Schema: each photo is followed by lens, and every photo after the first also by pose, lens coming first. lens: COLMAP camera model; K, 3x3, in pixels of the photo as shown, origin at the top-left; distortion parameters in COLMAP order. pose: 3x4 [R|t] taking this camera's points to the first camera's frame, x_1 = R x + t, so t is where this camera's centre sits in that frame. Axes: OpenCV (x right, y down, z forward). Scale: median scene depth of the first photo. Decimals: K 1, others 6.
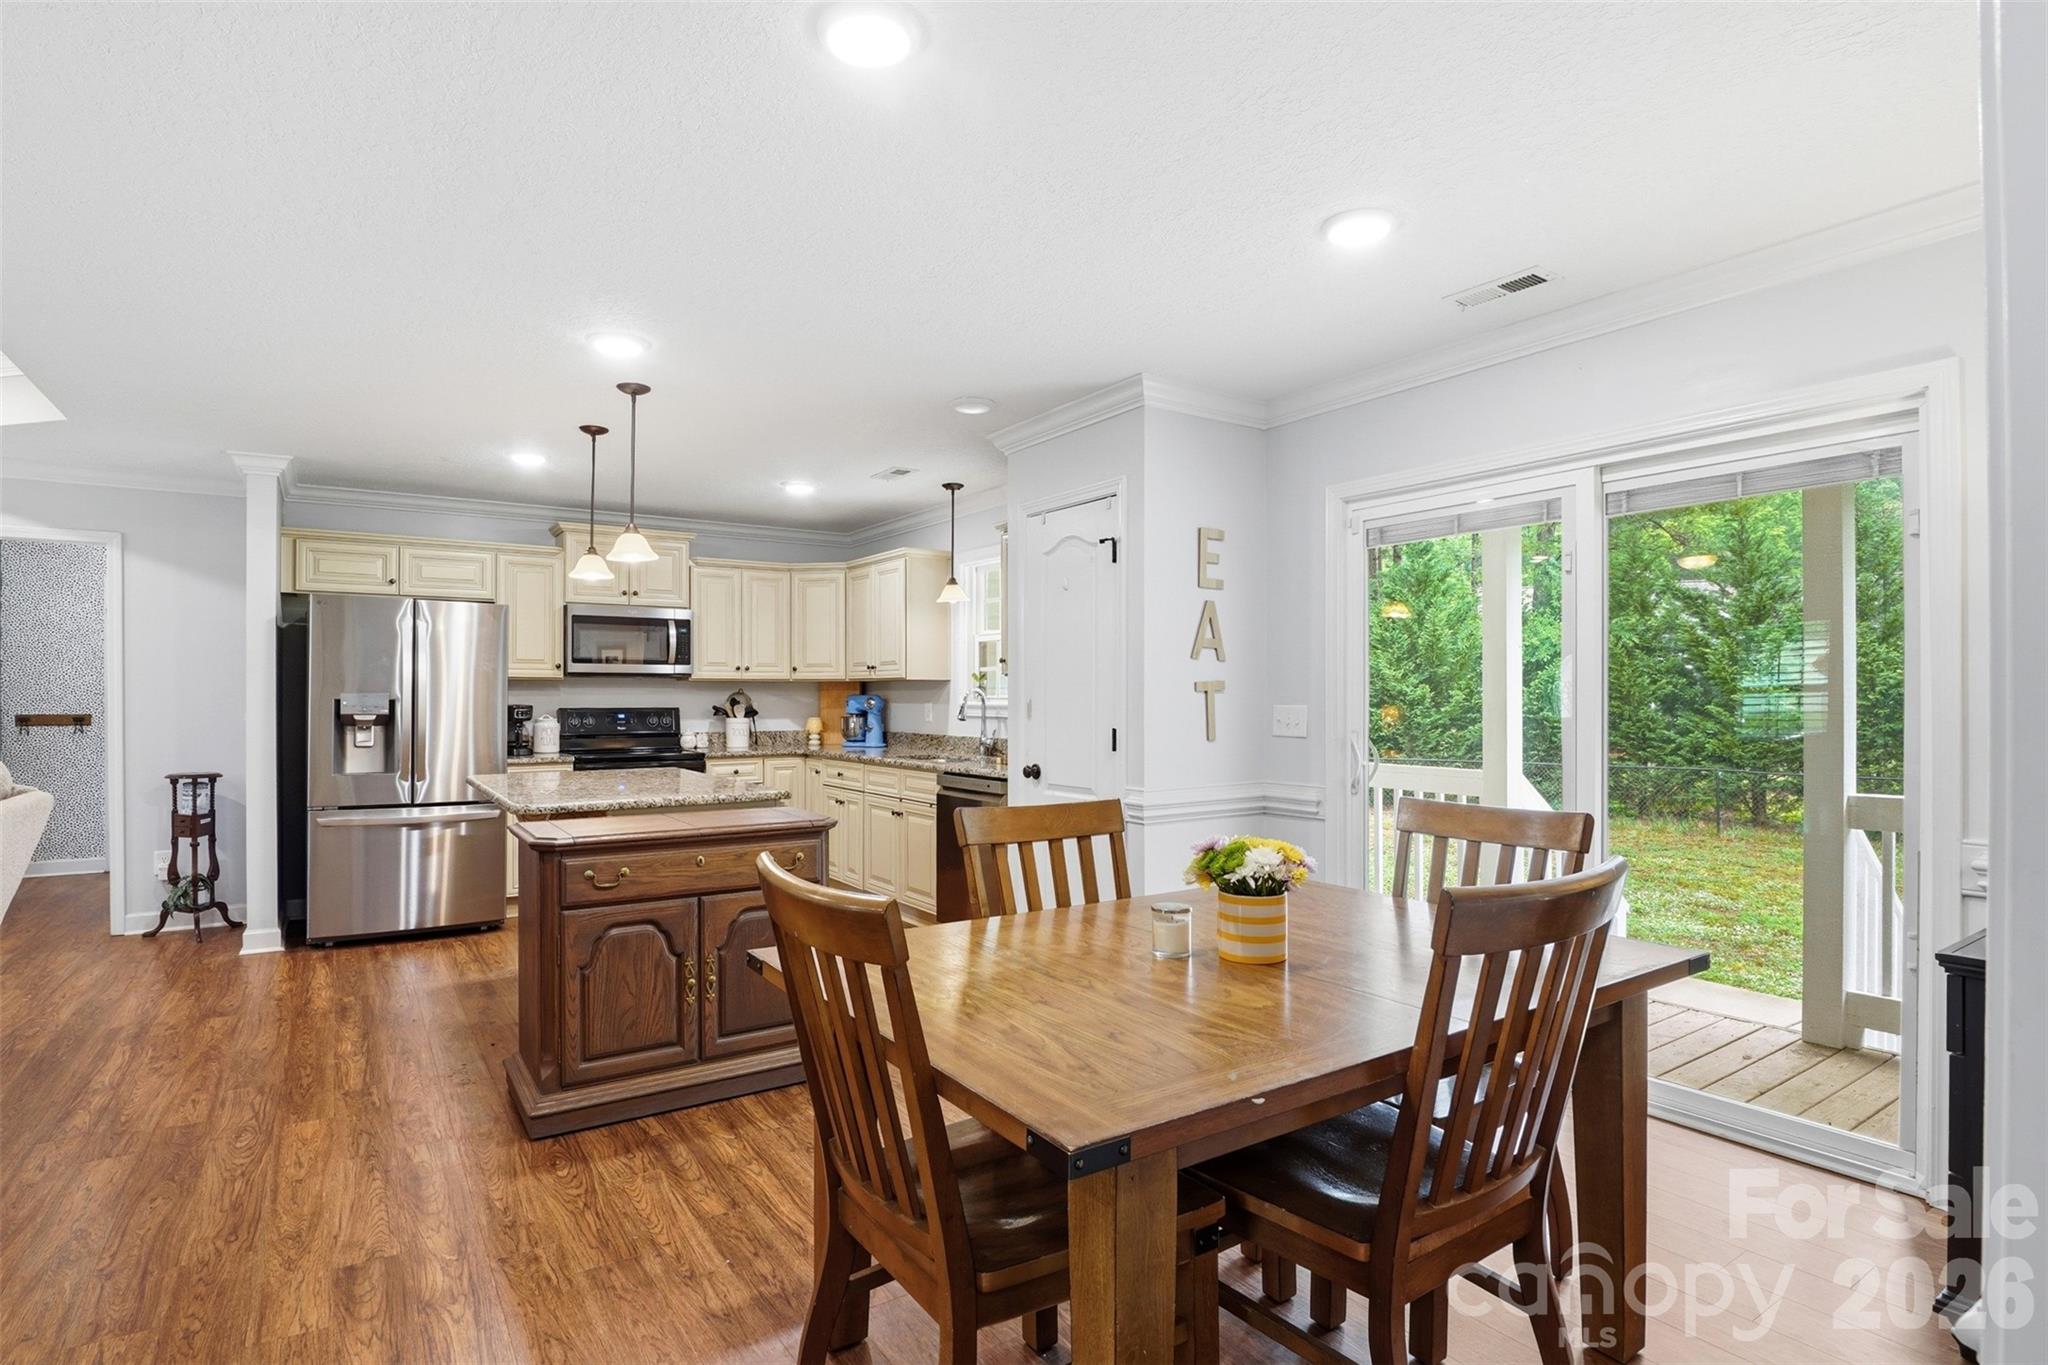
lens RADIAL K [[1003.6, 0, 1021.6], [0, 1003.6, 687.7], [0, 0, 1]] dist [-0.021894, 0.000049]
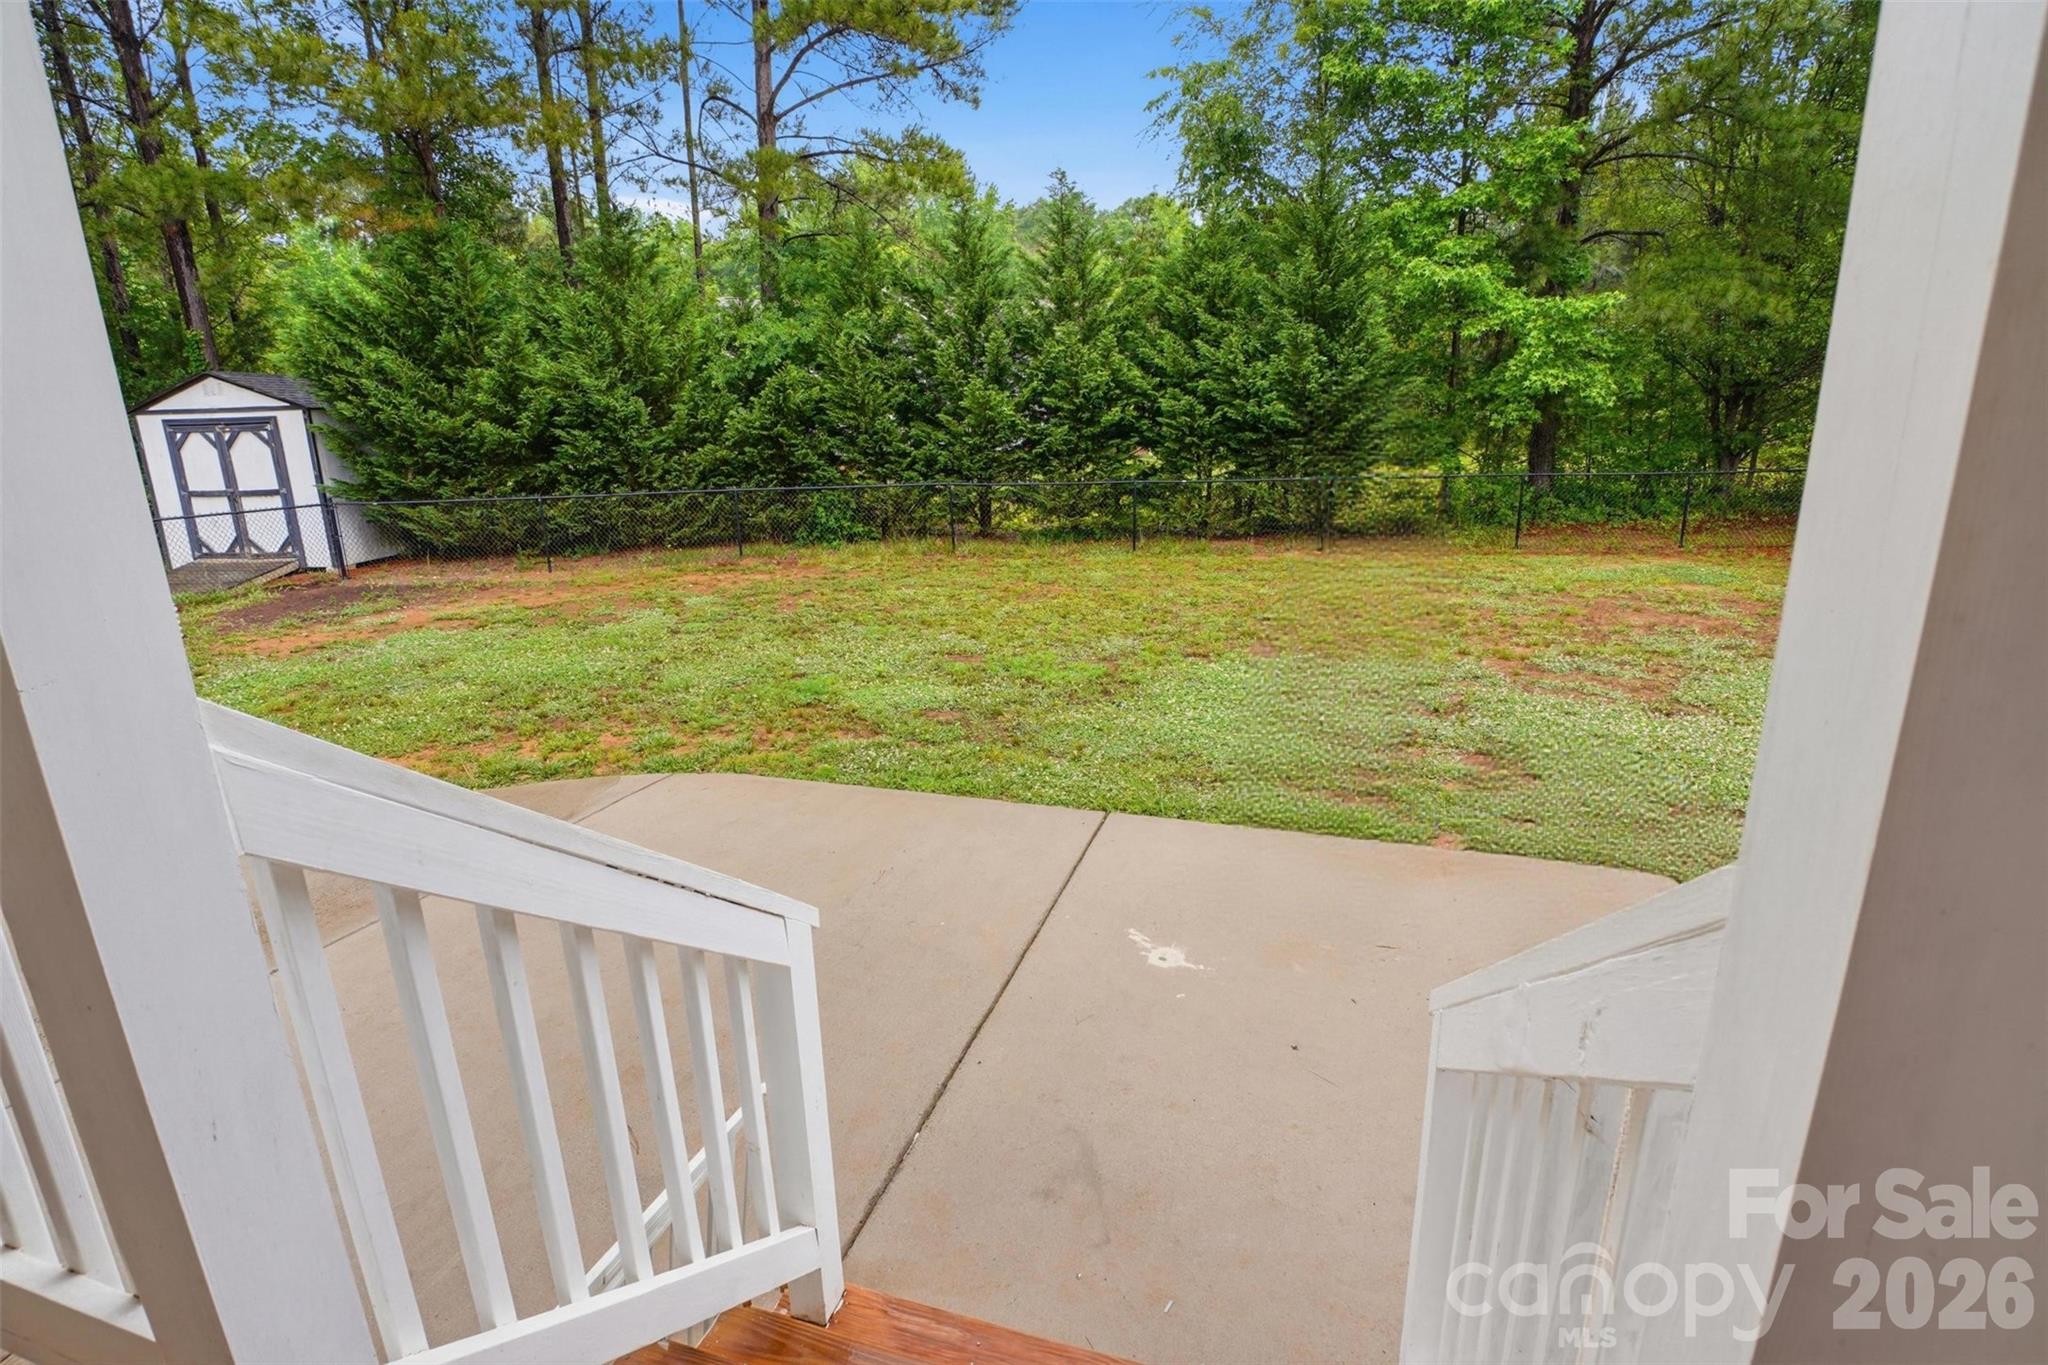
lens RADIAL K [[1003.6, 0, 1021.6], [0, 1003.6, 687.7], [0, 0, 1]] dist [-0.021894, 0.000049]
pose [[0.771596, -0.189821, 0.607130, 0.126939], [0.020707, 0.961428, 0.274277, 0.008331], [-0.635775, -0.199060, 0.745765, 0.191220]]
